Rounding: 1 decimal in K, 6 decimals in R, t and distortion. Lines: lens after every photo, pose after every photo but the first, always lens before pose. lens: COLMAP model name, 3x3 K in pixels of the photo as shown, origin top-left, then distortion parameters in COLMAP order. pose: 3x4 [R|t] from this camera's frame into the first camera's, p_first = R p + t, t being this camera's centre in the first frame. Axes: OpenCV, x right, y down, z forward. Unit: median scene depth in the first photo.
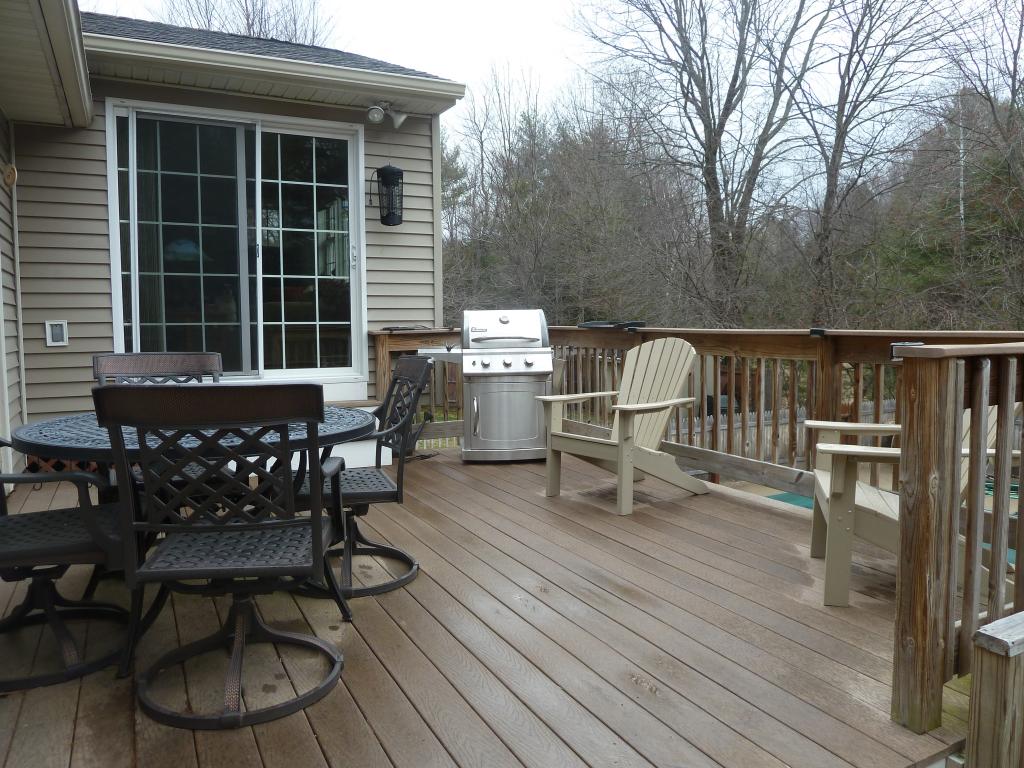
lens RADIAL K [[764.1, 0, 514.0], [0, 764.1, 379.8], [0, 0, 1]] dist [-0.041858, 0.014231]
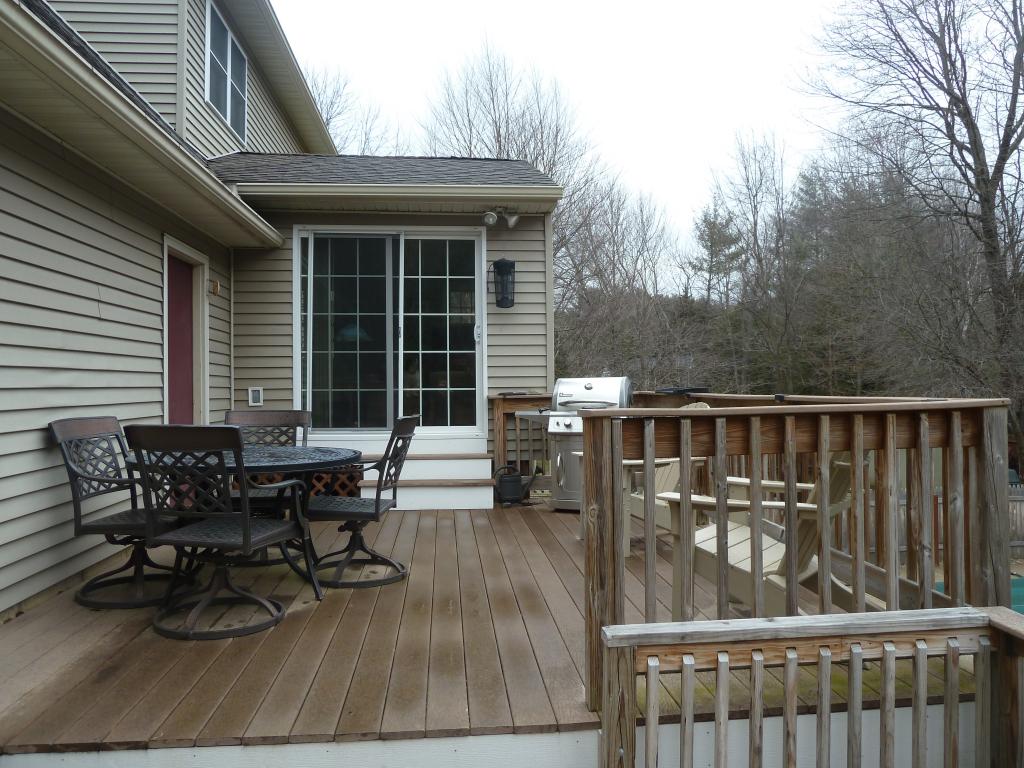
lens RADIAL K [[764.1, 0, 512.2], [0, 764.1, 383.2], [0, 0, 1]] dist [-0.041858, 0.014231]
pose [[0.926162, -0.004453, -0.377100, 0.307872], [-0.026449, 0.996701, -0.076728, 0.007368], [0.376198, 0.081037, 0.922989, -0.094503]]
